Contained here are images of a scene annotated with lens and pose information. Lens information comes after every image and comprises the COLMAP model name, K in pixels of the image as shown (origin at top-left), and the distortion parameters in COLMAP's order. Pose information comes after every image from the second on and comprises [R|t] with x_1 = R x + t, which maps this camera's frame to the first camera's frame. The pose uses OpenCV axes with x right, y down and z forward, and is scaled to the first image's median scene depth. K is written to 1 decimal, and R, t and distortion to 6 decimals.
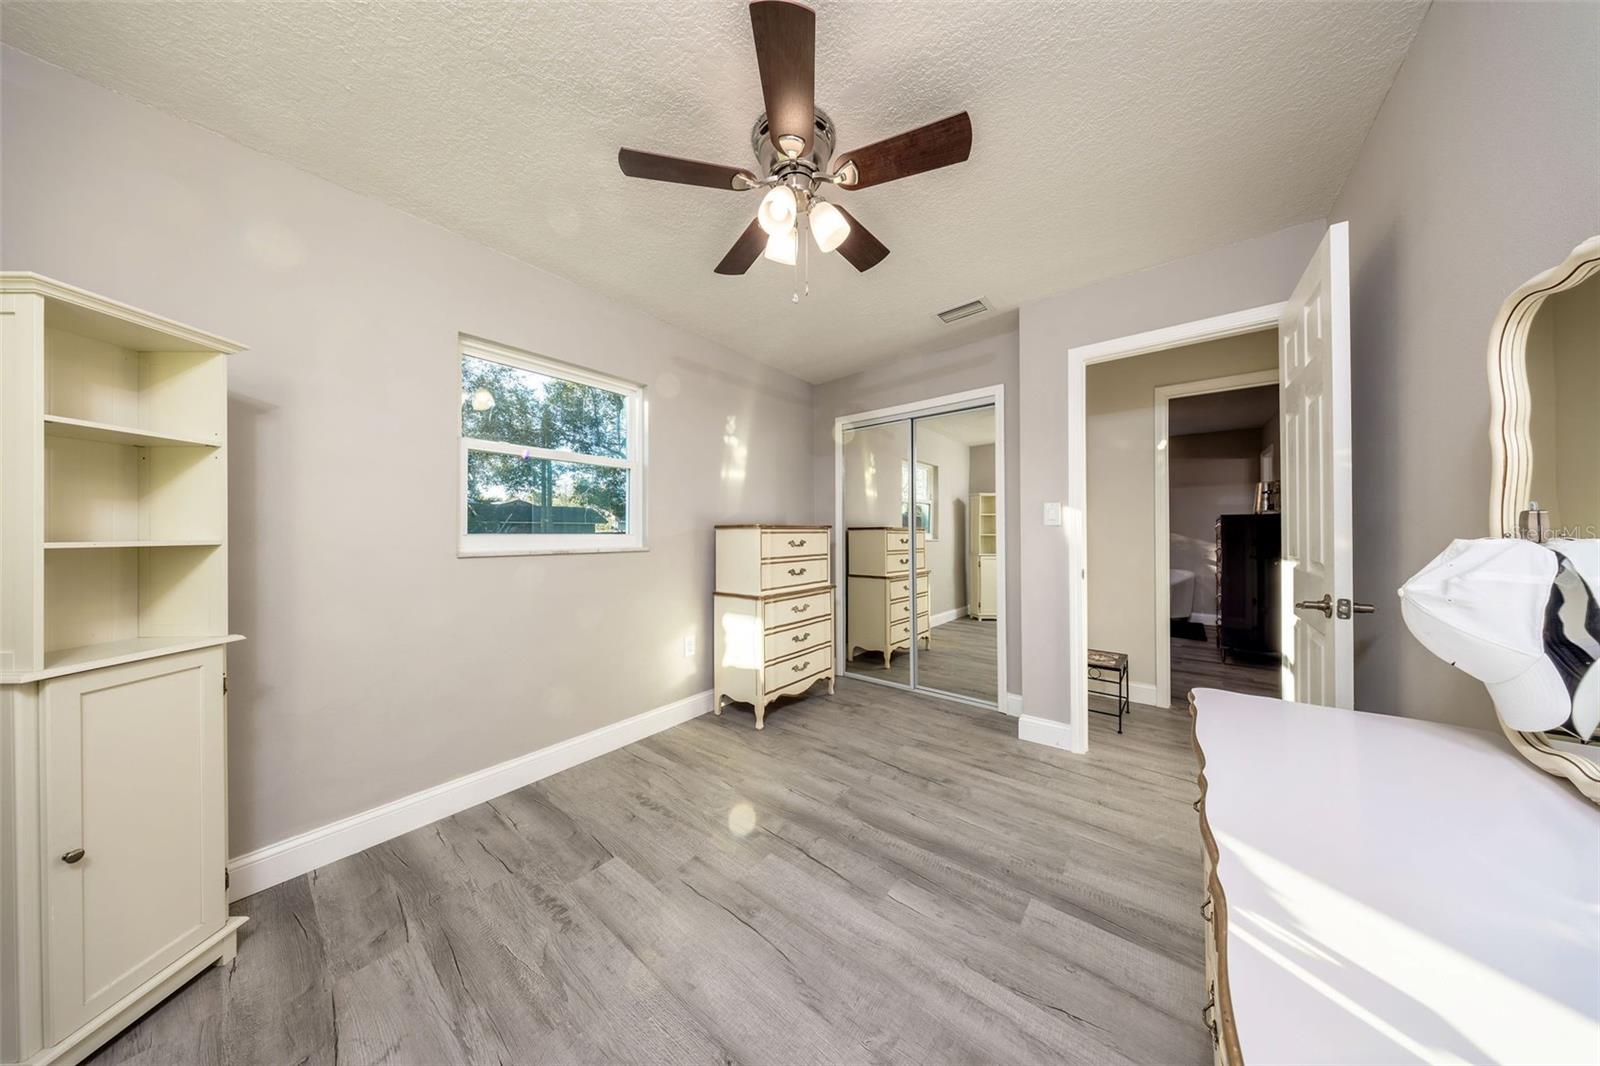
lens RADIAL K [[458.6, 0, 799.8], [0, 458.6, 525.5], [0, 0, 1]] dist [-0.000632, -0.000098]
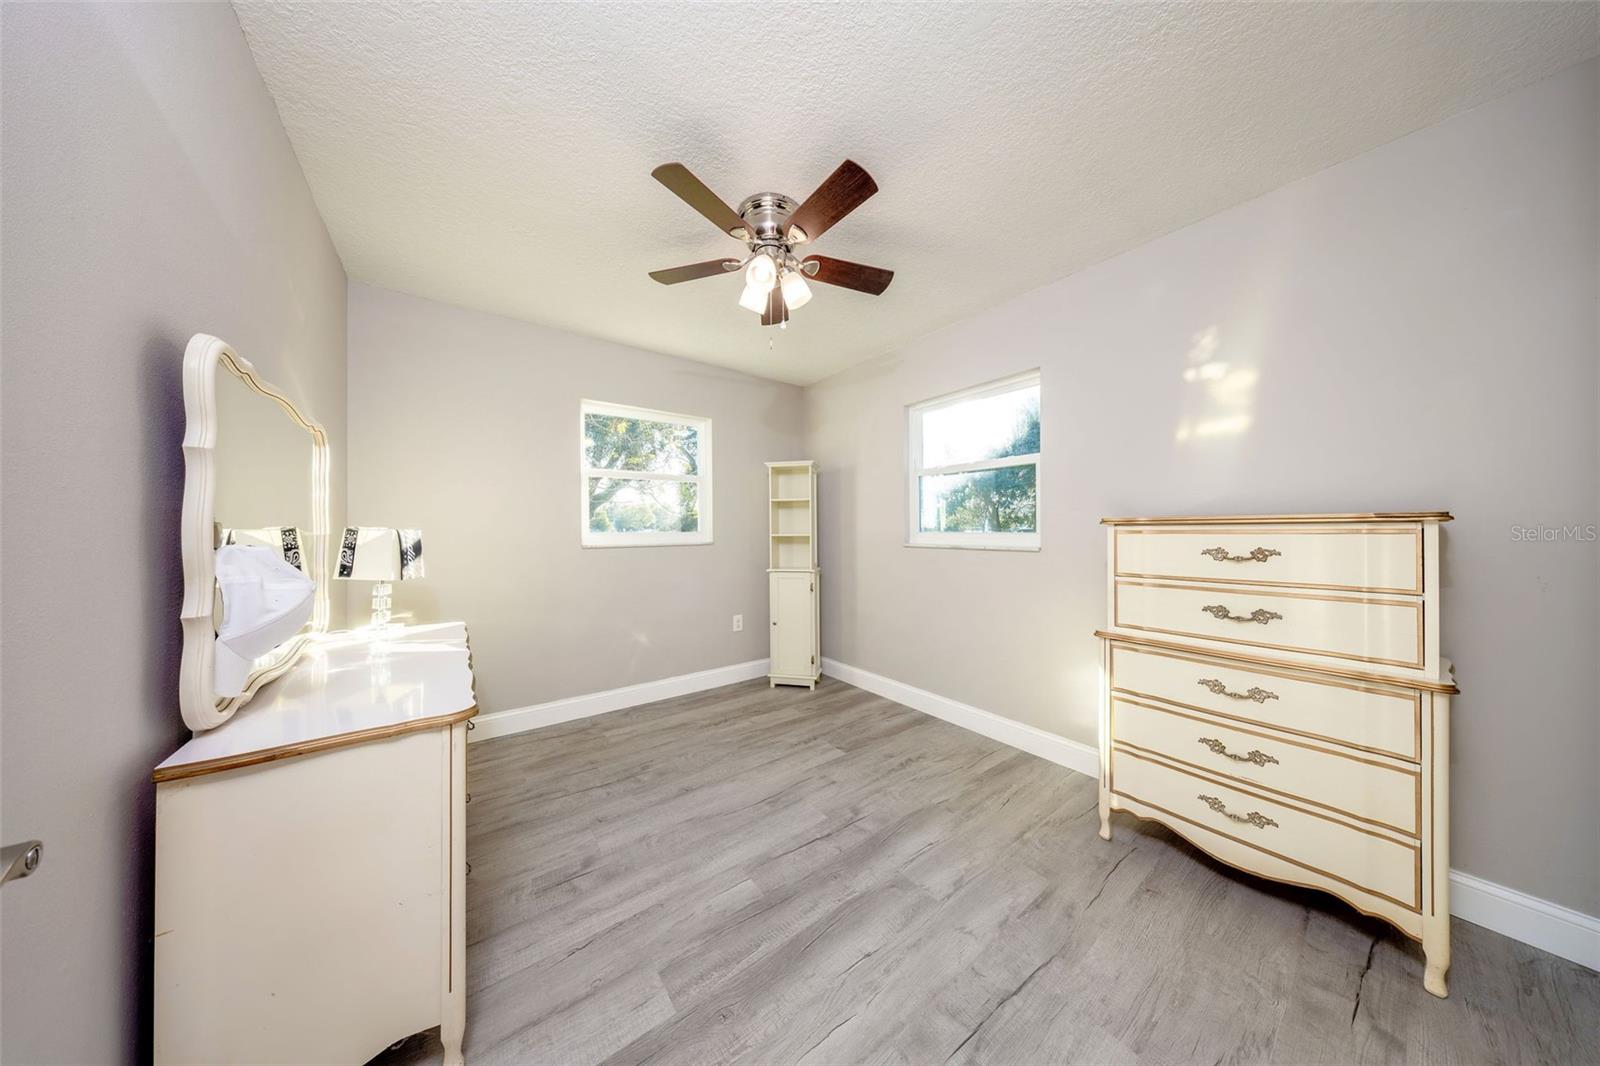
lens RADIAL K [[458.6, 0, 797.0], [0, 458.6, 535.6], [0, 0, 1]] dist [-0.000632, -0.000098]
pose [[-0.242656, 0.019482, -0.969917, 0.902386], [0.014636, 0.999758, 0.016420, 0.007615], [0.970002, -0.010212, -0.242882, 1.062023]]
